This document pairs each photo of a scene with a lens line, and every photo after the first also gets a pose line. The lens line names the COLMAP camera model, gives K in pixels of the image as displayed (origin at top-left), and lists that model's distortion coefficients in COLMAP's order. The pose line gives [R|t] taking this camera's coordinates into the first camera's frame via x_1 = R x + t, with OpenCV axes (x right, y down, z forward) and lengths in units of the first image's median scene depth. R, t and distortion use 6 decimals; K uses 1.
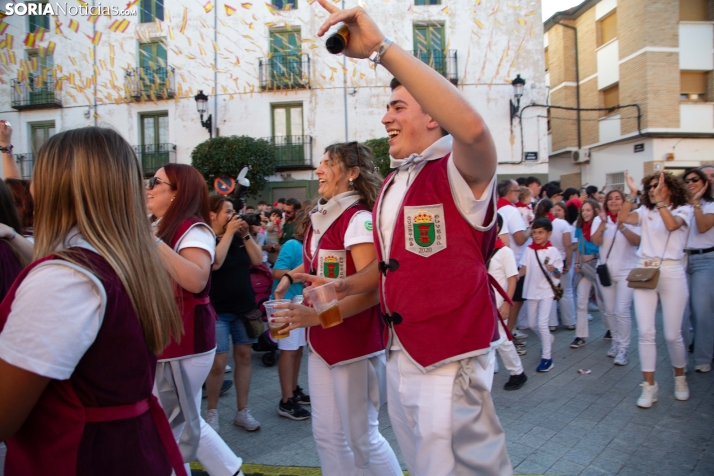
lens RADIAL K [[485.7, 0, 354.1], [0, 485.7, 246.0], [0, 0, 1]] dist [-0.121923, 0.065363]
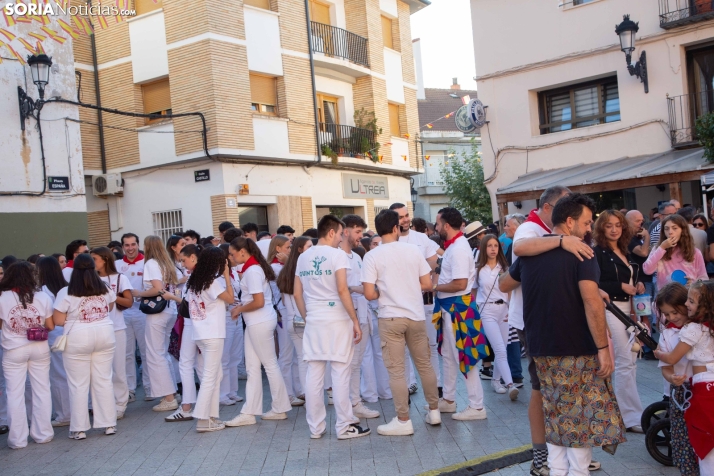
lens RADIAL K [[932.5, 0, 362.1], [0, 932.5, 238.2], [0, 0, 1]] dist [0.149724, 0.000000]
pose [[0.673526, -0.004016, 0.739153, -0.258272], [0.096320, 0.991936, -0.082378, 0.017391], [-0.732861, 0.126679, 0.668481, -0.081359]]
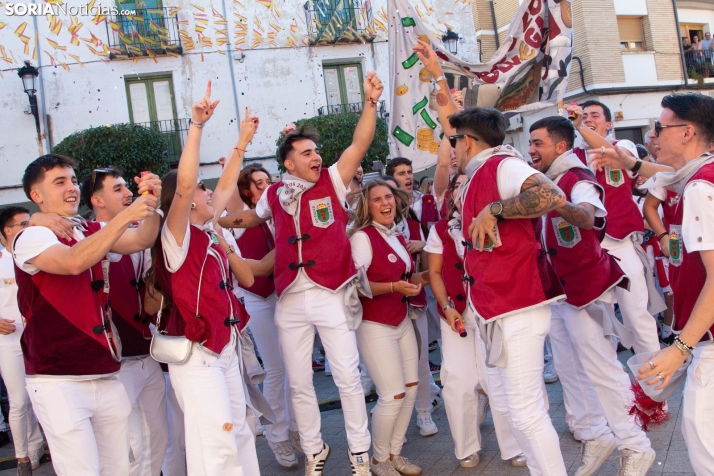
lens RADIAL K [[810.0, 0, 359.0], [0, 810.0, 220.5], [0, 0, 1]] dist [-0.095723, 0.000000]
pose [[0.935536, -0.097898, 0.339395, -0.273817], [0.126191, 0.990050, -0.062264, 0.026629], [-0.329922, 0.101079, 0.938581, -0.189915]]
